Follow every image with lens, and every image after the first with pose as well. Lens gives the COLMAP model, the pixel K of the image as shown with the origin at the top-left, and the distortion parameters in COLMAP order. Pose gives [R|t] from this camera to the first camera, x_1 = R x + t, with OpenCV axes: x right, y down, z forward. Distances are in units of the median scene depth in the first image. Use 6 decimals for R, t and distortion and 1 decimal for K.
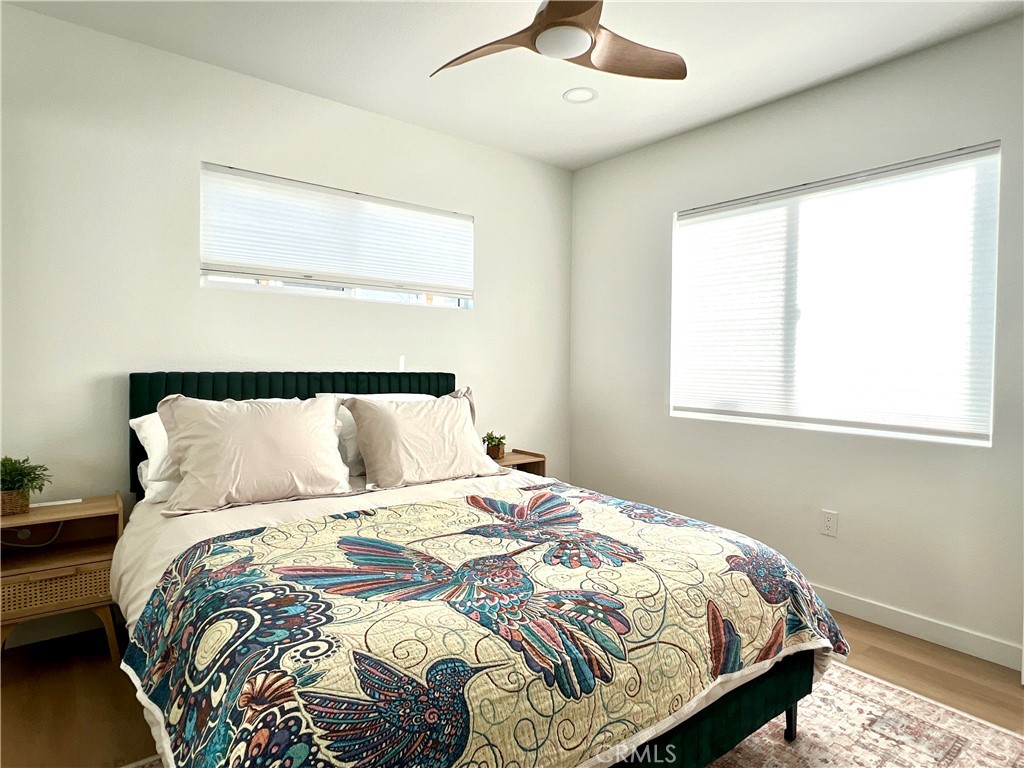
lens RADIAL K [[581.7, 0, 513.3], [0, 581.7, 383.1], [0, 0, 1]] dist [-0.002845, 0.001468]
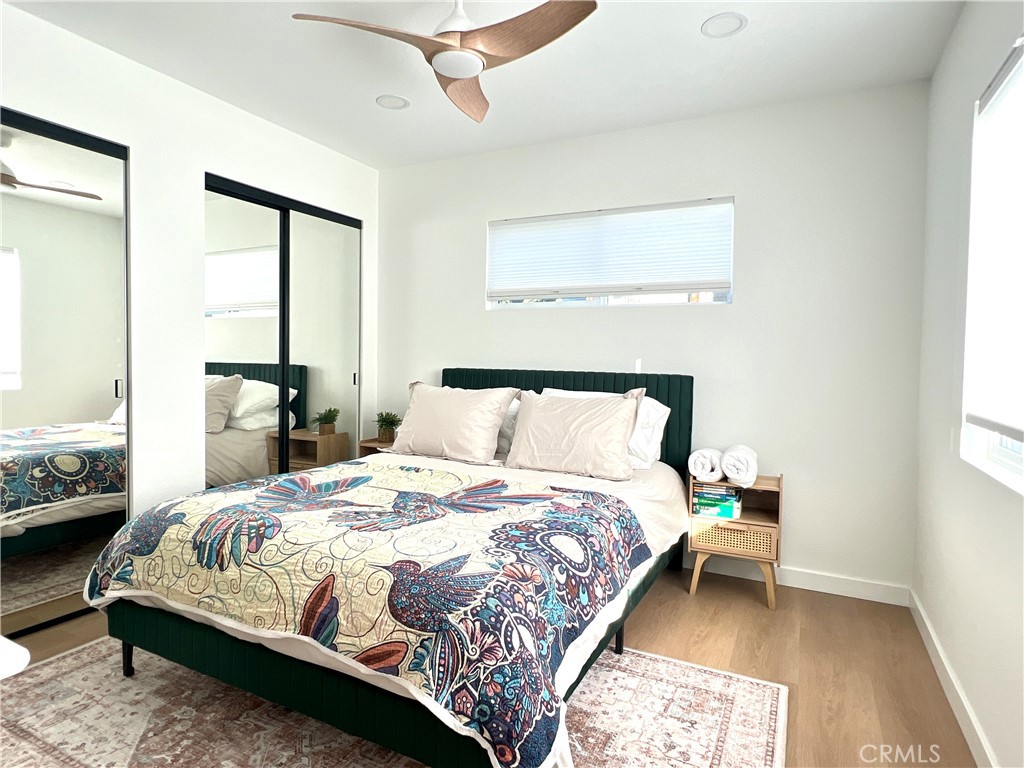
lens RADIAL K [[581.7, 0, 507.2], [0, 581.7, 382.0], [0, 0, 1]] dist [-0.002845, 0.001468]
pose [[0.412158, 0.028944, -0.910653, 1.269758], [-0.042173, 0.999030, 0.012665, -0.011423], [0.910136, 0.033185, 0.412979, 0.731142]]
